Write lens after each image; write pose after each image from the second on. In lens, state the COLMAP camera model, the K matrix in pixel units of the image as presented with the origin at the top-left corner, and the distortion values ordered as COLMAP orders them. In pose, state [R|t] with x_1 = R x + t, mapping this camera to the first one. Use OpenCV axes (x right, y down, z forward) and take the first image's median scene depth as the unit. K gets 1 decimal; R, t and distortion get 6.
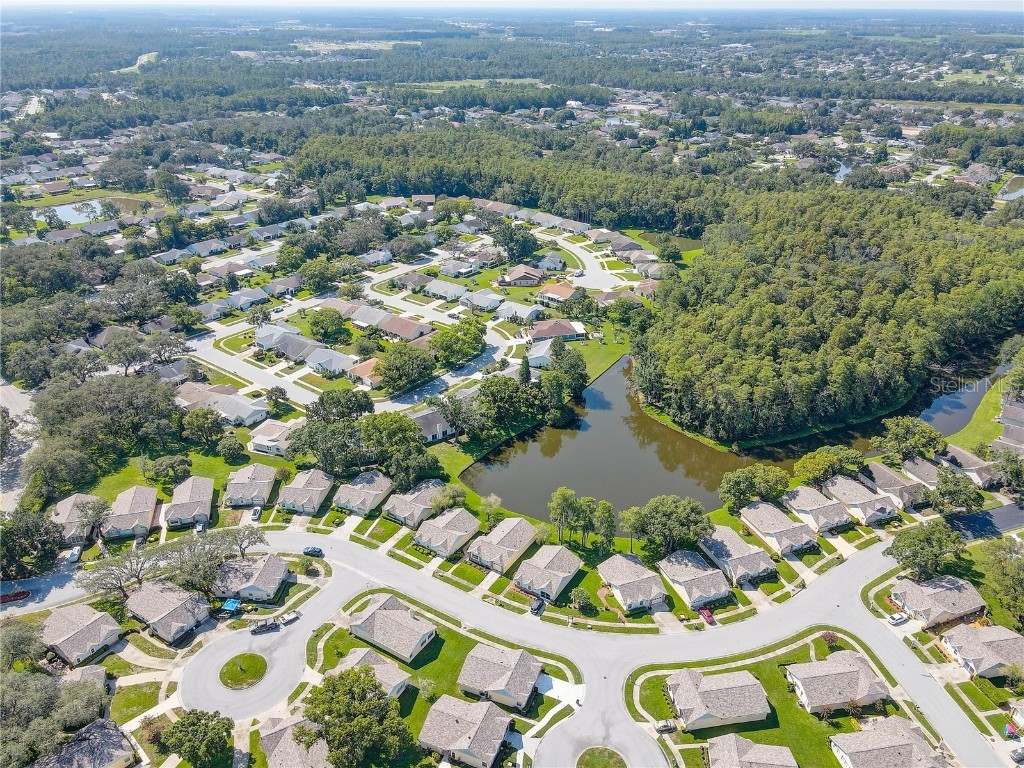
lens RADIAL K [[750.4, 0, 512.0], [0, 750.4, 384.0], [0, 0, 1]] dist [0.007049, 0.019930]
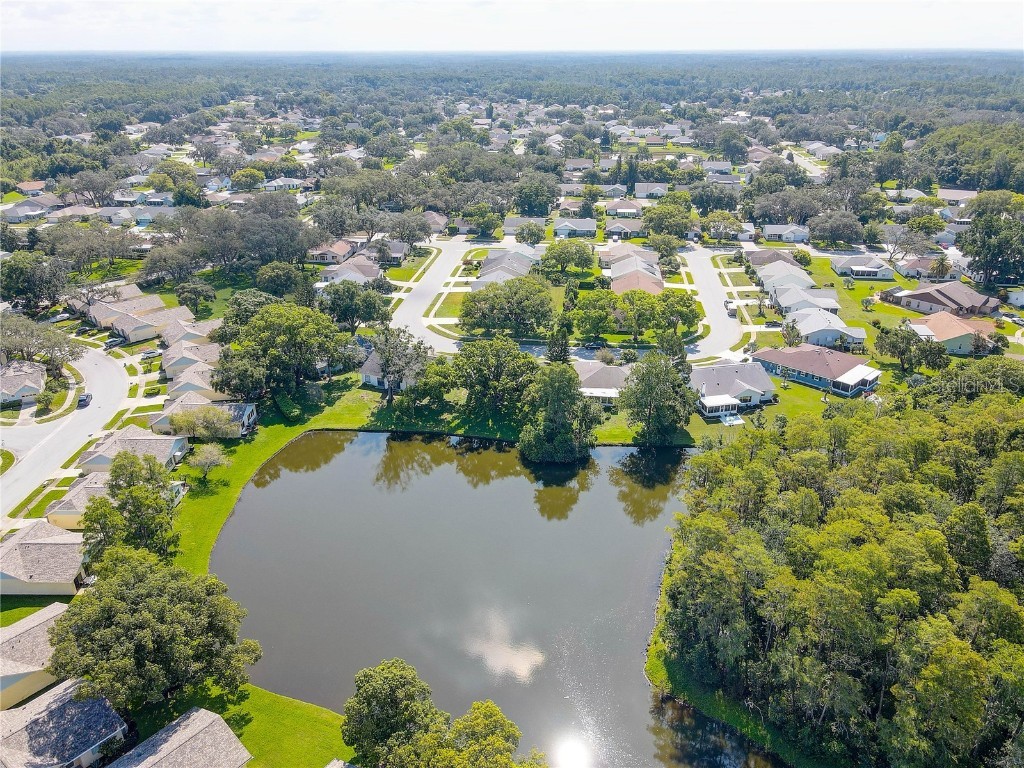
lens RADIAL K [[750.4, 0, 512.0], [0, 750.4, 384.0], [0, 0, 1]] dist [0.007049, 0.019930]
pose [[0.517426, 0.345840, -0.782729, 0.439826], [-0.384224, 0.911201, 0.148612, -0.066607], [0.764619, 0.223848, 0.604359, 0.615062]]
